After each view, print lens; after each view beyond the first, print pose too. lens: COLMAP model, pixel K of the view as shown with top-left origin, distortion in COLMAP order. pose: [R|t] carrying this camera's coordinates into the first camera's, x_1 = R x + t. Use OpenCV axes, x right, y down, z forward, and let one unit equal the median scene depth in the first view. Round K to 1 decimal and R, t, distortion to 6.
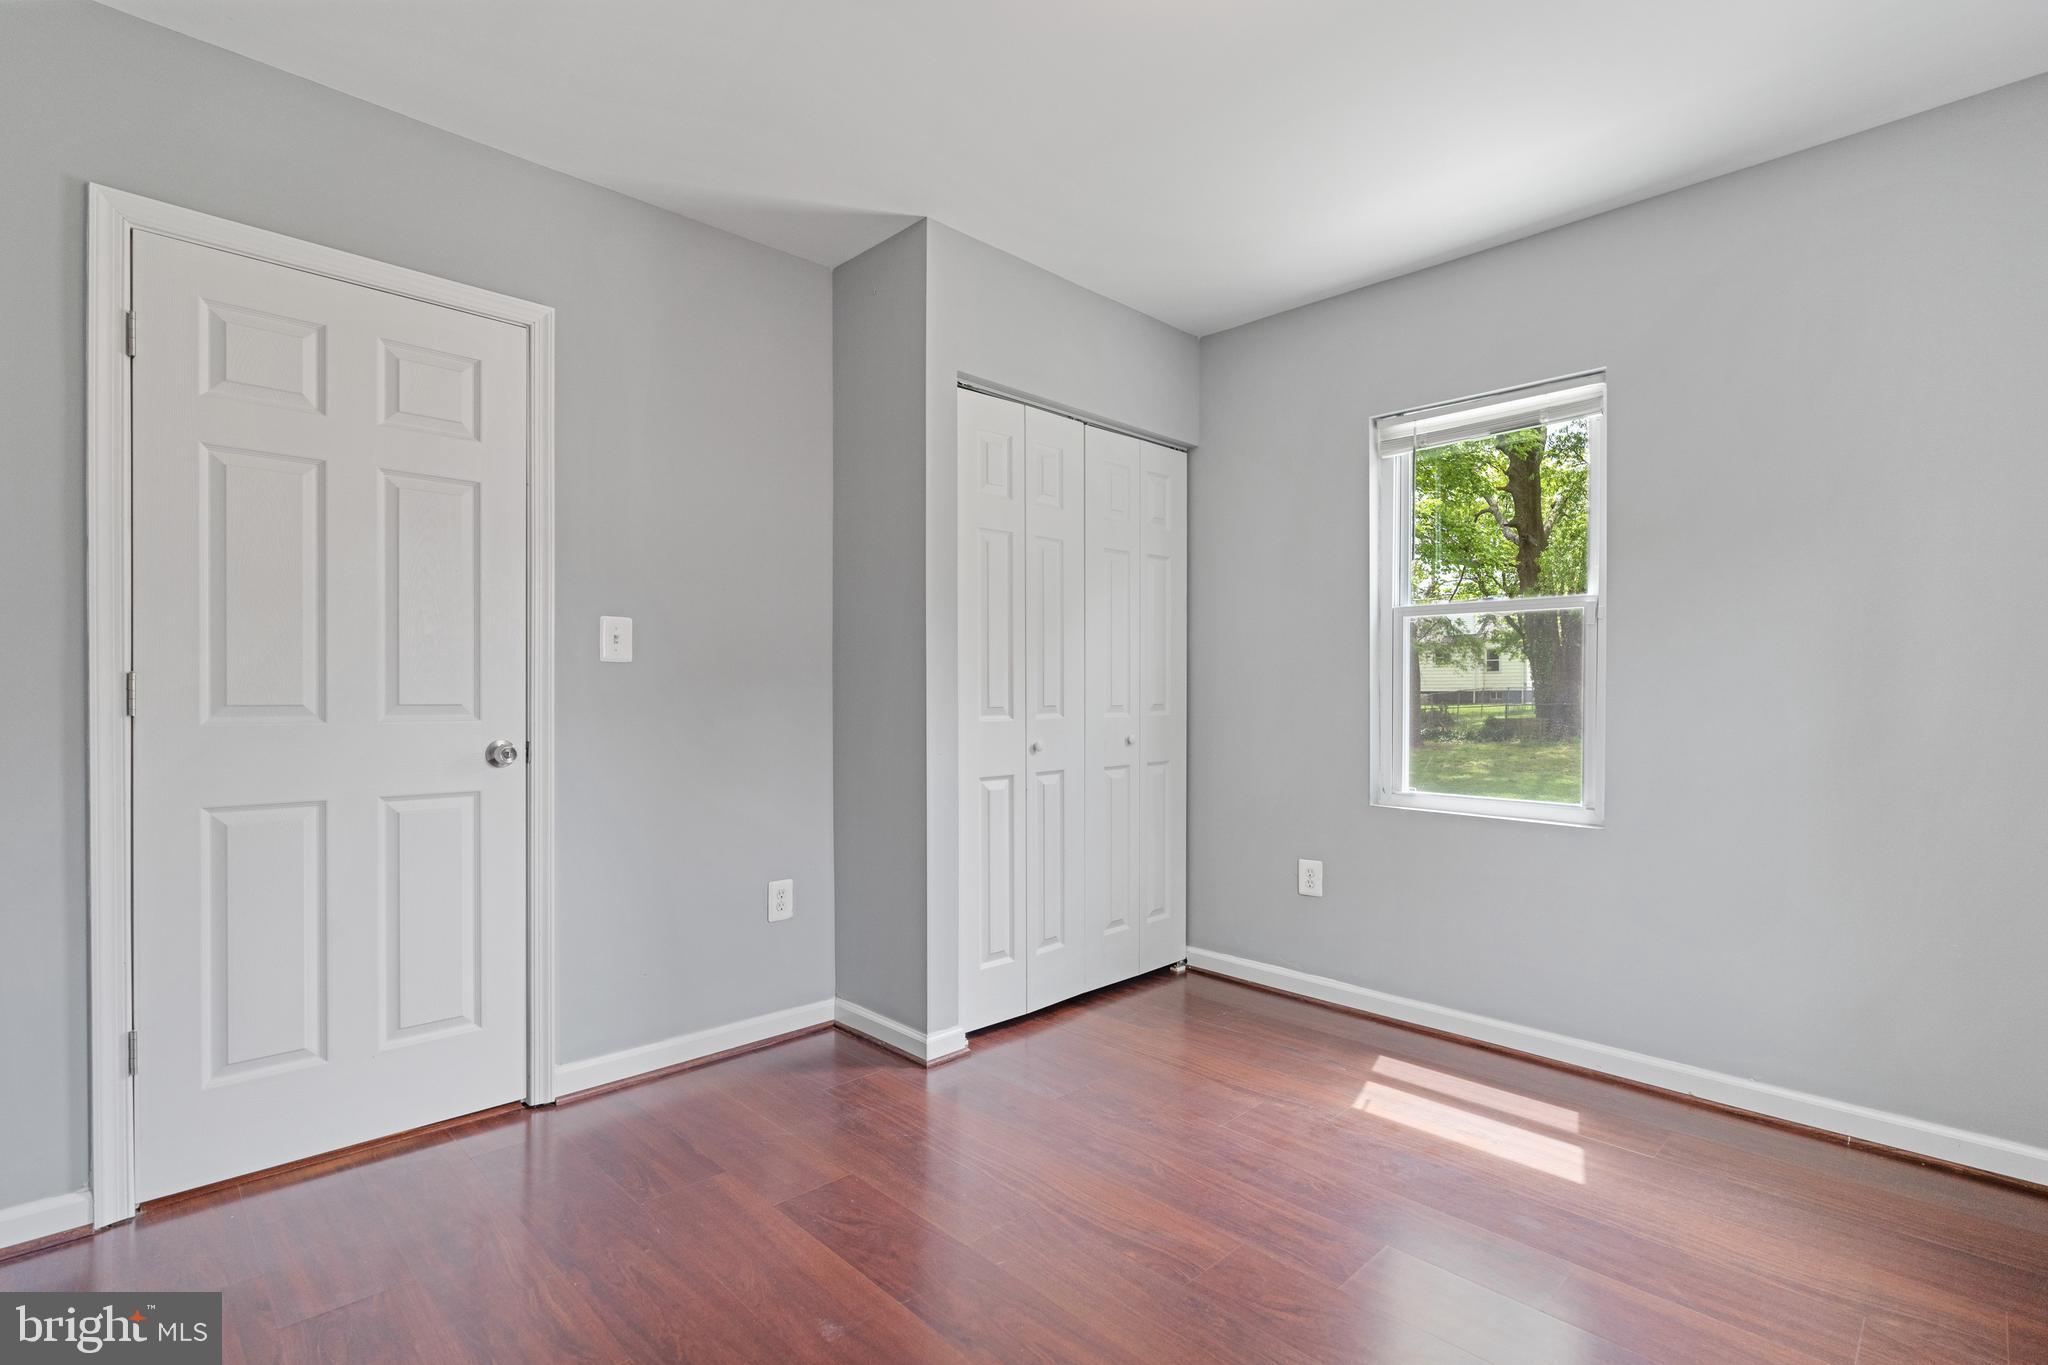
lens RADIAL K [[976.3, 0, 1024.0], [0, 976.3, 682.5], [0, 0, 1]] dist [-0.000729, 0.000236]
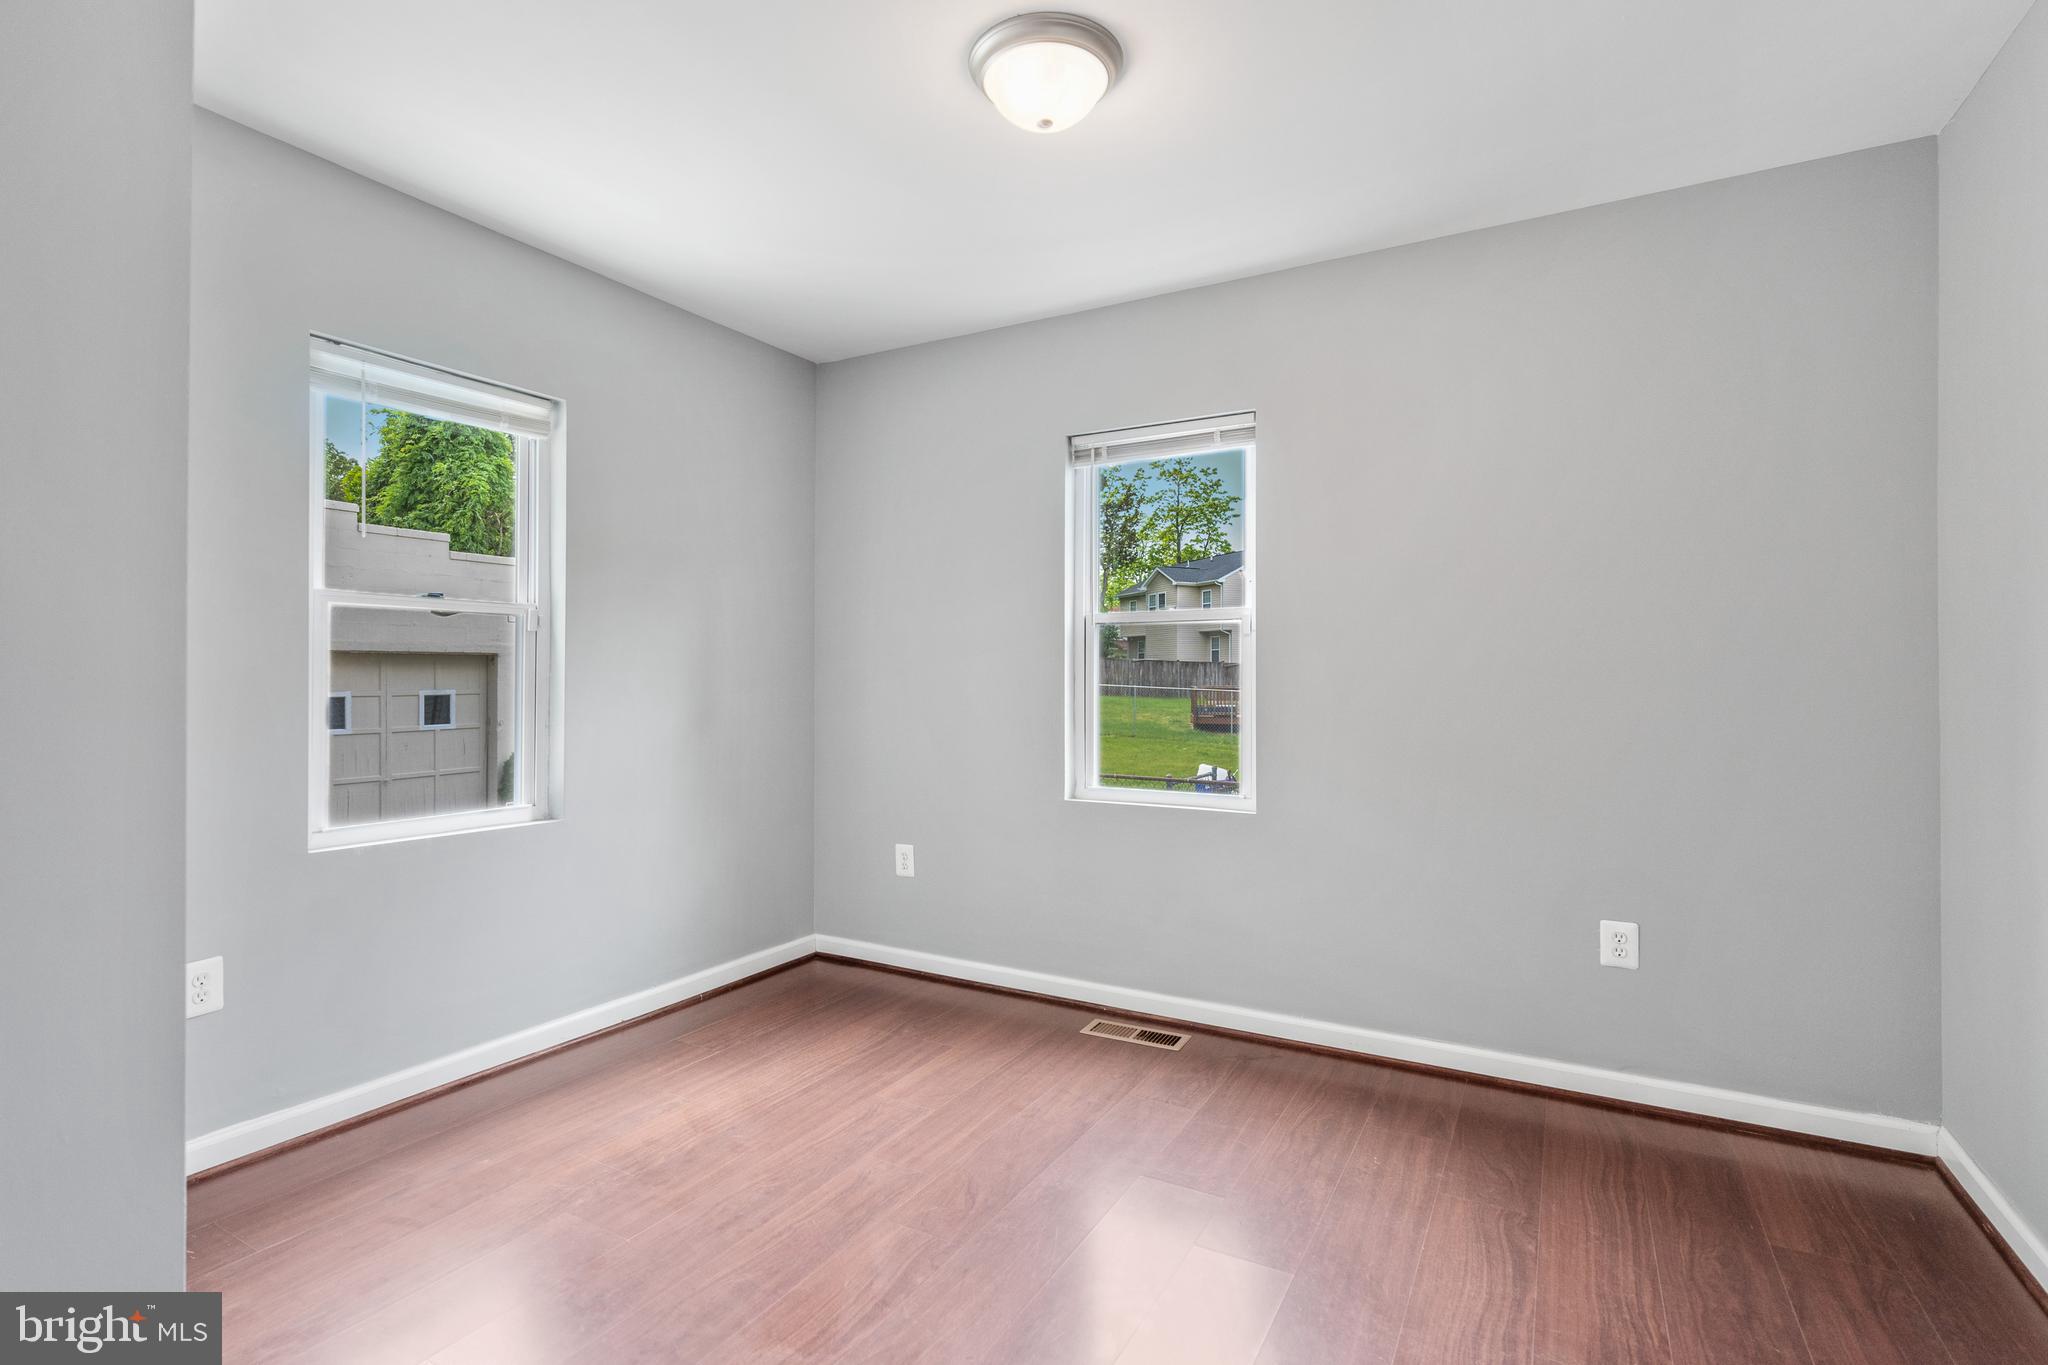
lens RADIAL K [[946.1, 0, 1019.1], [0, 946.1, 682.3], [0, 0, 1]] dist [-0.005019, 0.000730]
pose [[-0.265085, -0.004900, 0.964212, -0.722467], [-0.006082, 0.999976, 0.003410, -0.015546], [-0.964206, -0.004960, -0.265109, 1.012230]]
